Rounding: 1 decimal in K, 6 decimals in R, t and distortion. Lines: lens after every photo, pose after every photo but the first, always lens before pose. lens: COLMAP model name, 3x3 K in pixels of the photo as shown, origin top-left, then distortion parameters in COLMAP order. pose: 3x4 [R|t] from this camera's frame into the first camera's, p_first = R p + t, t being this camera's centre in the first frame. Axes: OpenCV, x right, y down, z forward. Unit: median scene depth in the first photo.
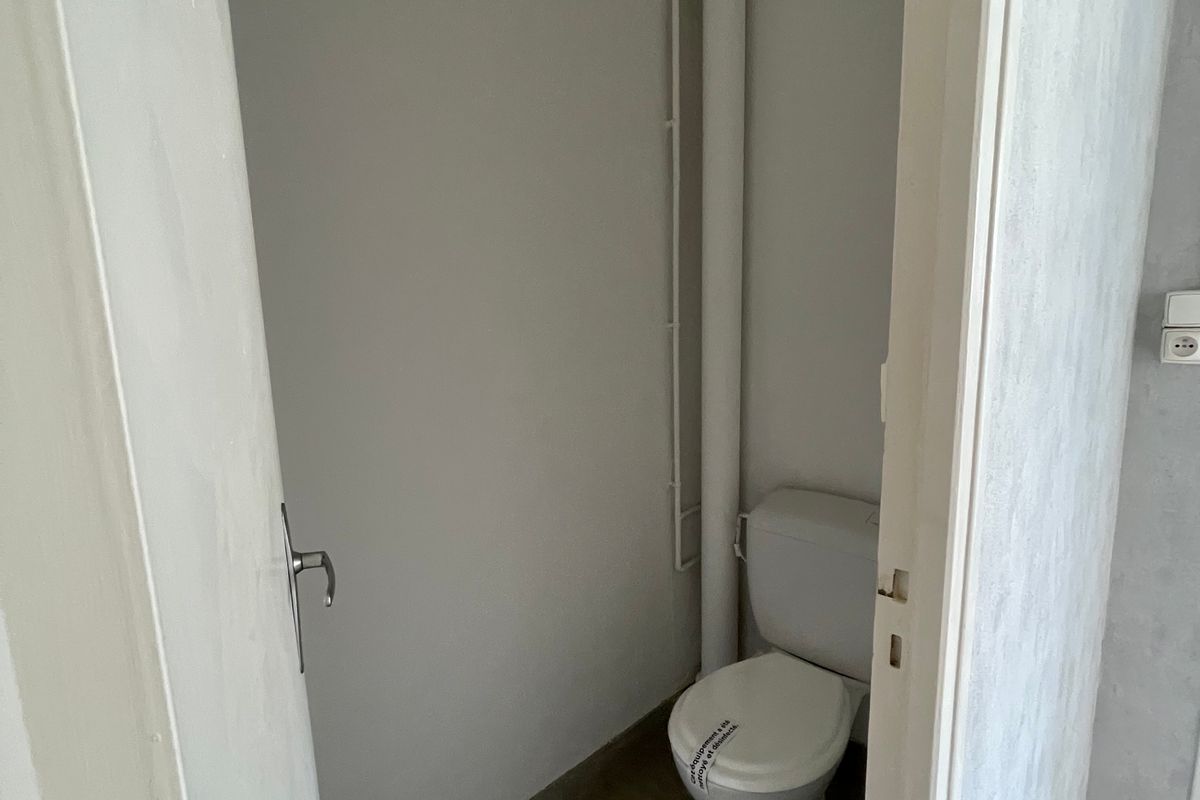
lens RADIAL K [[644.2, 0, 594.3], [0, 644.2, 395.0], [0, 0, 1]] dist [-0.001152, -0.000526]
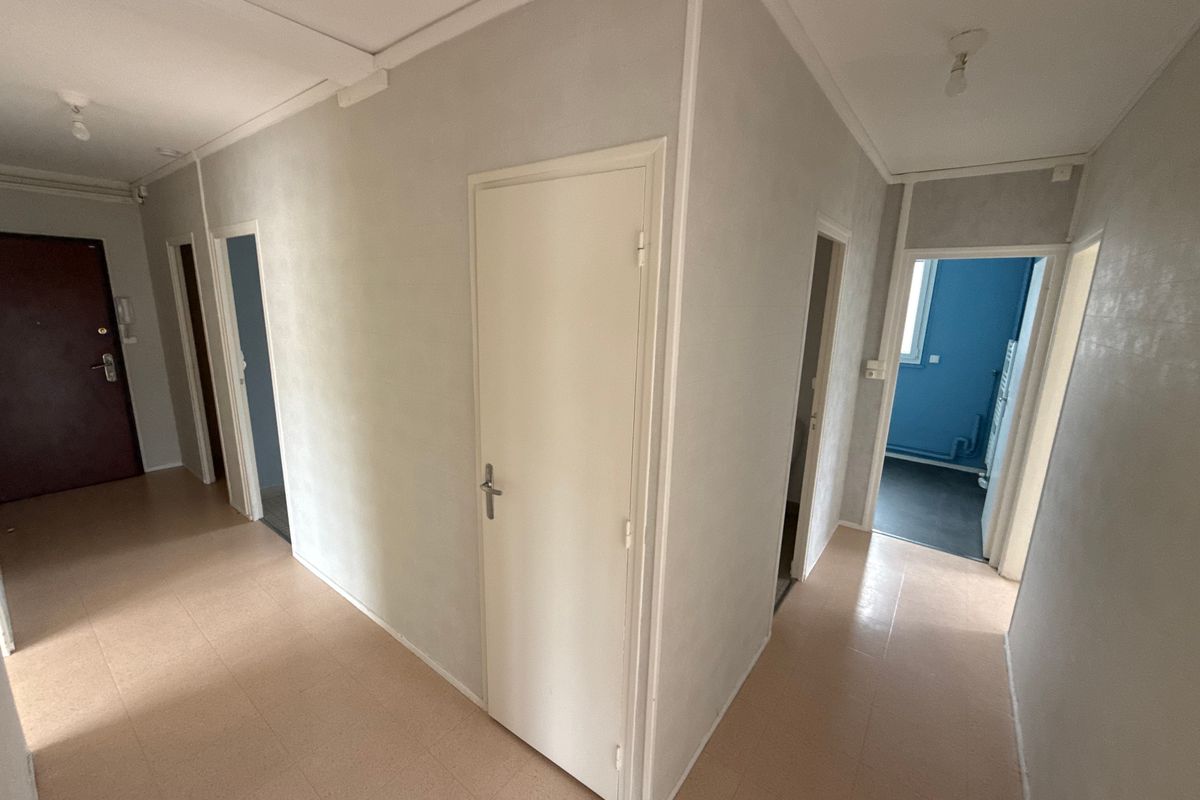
lens RADIAL K [[477.1, 0, 596.8], [0, 477.1, 400.6], [0, 0, 1]] dist [-0.000194, -0.000083]
pose [[0.987906, 0.023853, 0.153209, -1.181865], [-0.029689, 0.998914, 0.035917, 0.031797], [-0.152186, -0.040031, 0.987541, -1.635223]]
